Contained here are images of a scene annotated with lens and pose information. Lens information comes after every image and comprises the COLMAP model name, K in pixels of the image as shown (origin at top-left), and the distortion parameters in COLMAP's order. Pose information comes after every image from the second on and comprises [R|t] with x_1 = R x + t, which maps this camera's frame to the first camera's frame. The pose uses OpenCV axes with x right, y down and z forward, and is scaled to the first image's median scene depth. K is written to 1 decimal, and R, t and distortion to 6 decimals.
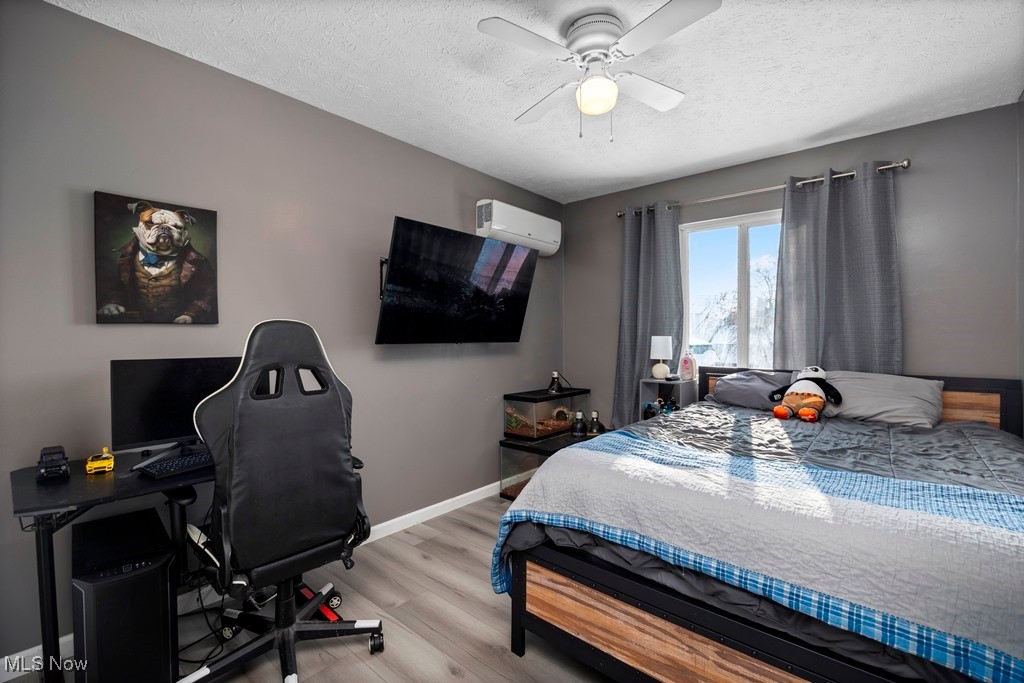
lens RADIAL K [[453.7, 0, 512.0], [0, 453.7, 341.5], [0, 0, 1]] dist [-0.015853, 0.000661]
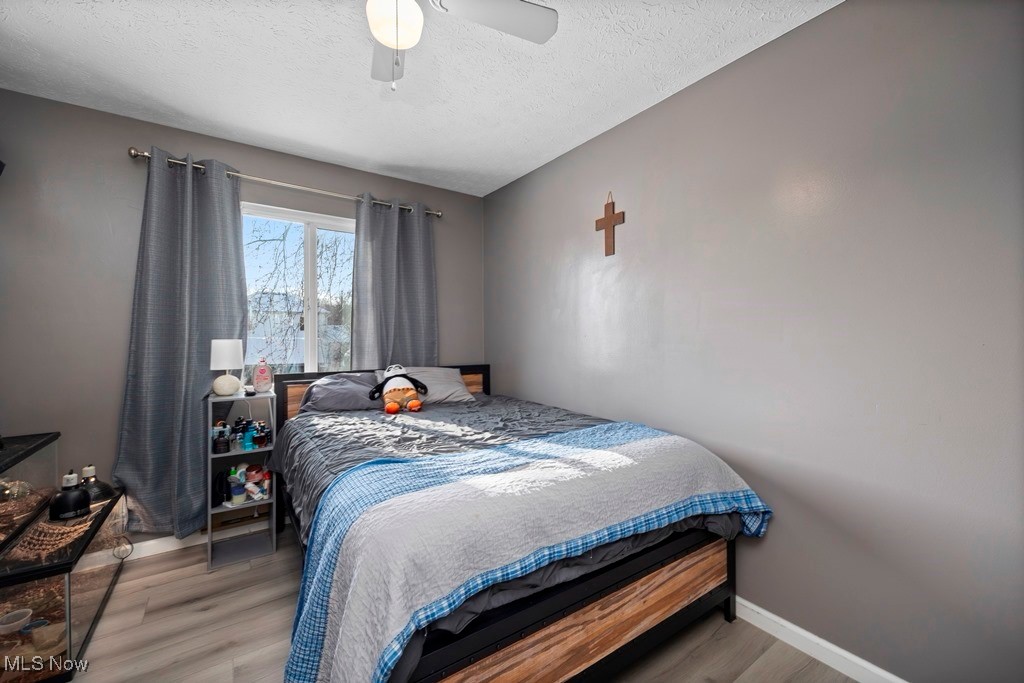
lens RADIAL K [[418.9, 0, 512.0], [0, 418.9, 341.5], [0, 0, 1]] dist [0.006194, -0.000121]
pose [[0.231136, -0.009006, 0.972880, -0.332856], [0.014340, 0.999880, 0.005848, -0.007414], [-0.972816, 0.012600, 0.231237, 0.486258]]
